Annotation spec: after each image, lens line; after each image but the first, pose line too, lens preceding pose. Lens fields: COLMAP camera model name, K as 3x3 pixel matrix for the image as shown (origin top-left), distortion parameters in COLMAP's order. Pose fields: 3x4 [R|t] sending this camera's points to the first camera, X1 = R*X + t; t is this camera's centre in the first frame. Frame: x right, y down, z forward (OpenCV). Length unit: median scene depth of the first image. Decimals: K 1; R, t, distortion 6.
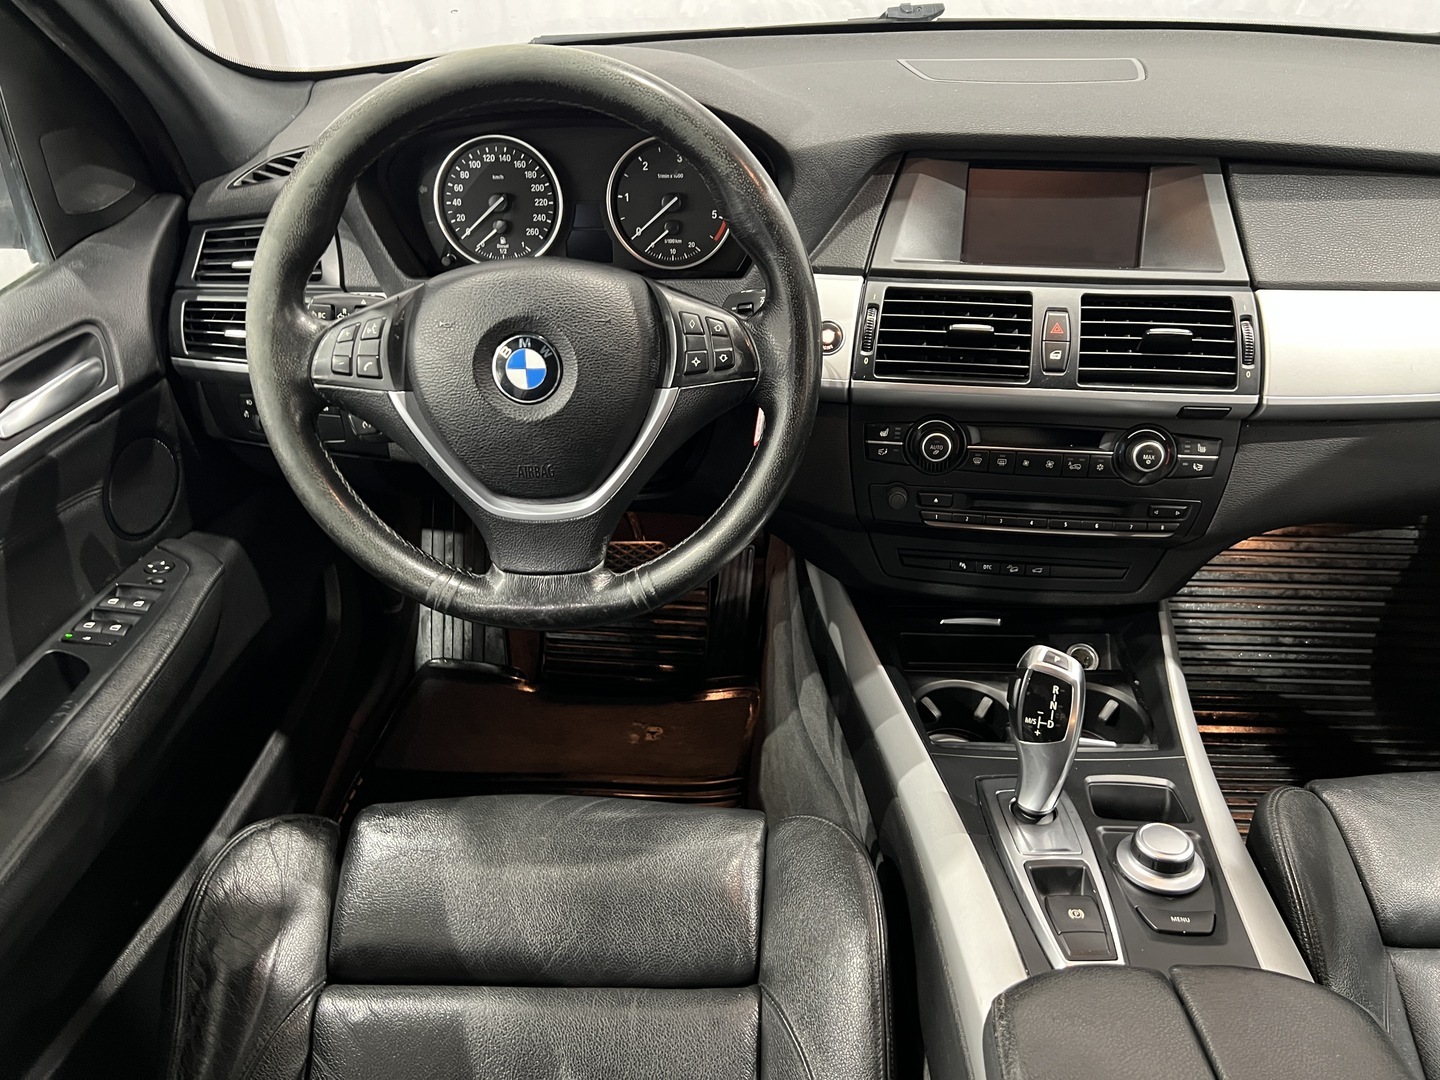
lens RADIAL K [[1070.4, 0, 720.0], [0, 1070.4, 540.0], [0, 0, 1]] dist [0.069592, -0.167749]
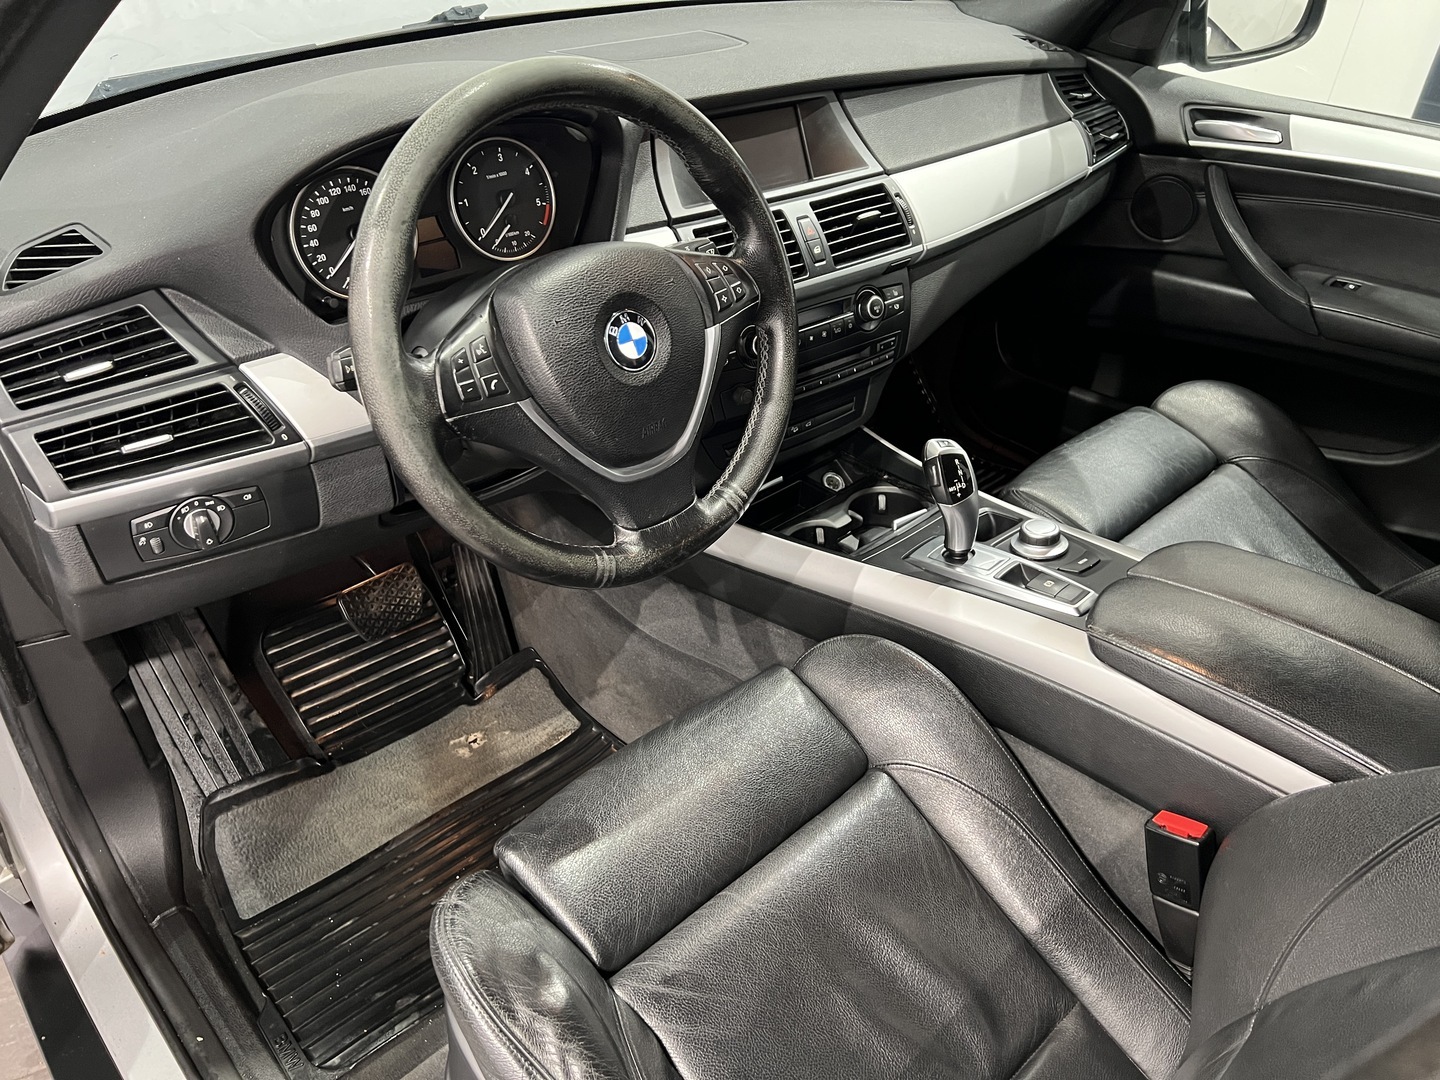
lens RADIAL K [[1070.4, 0, 720.0], [0, 1070.4, 540.0], [0, 0, 1]] dist [0.069592, -0.167749]
pose [[0.709483, -0.381549, 0.592498, -0.688368], [0.379454, 0.915301, 0.135048, -0.067179], [-0.593842, 0.129011, 0.794171, 0.060296]]
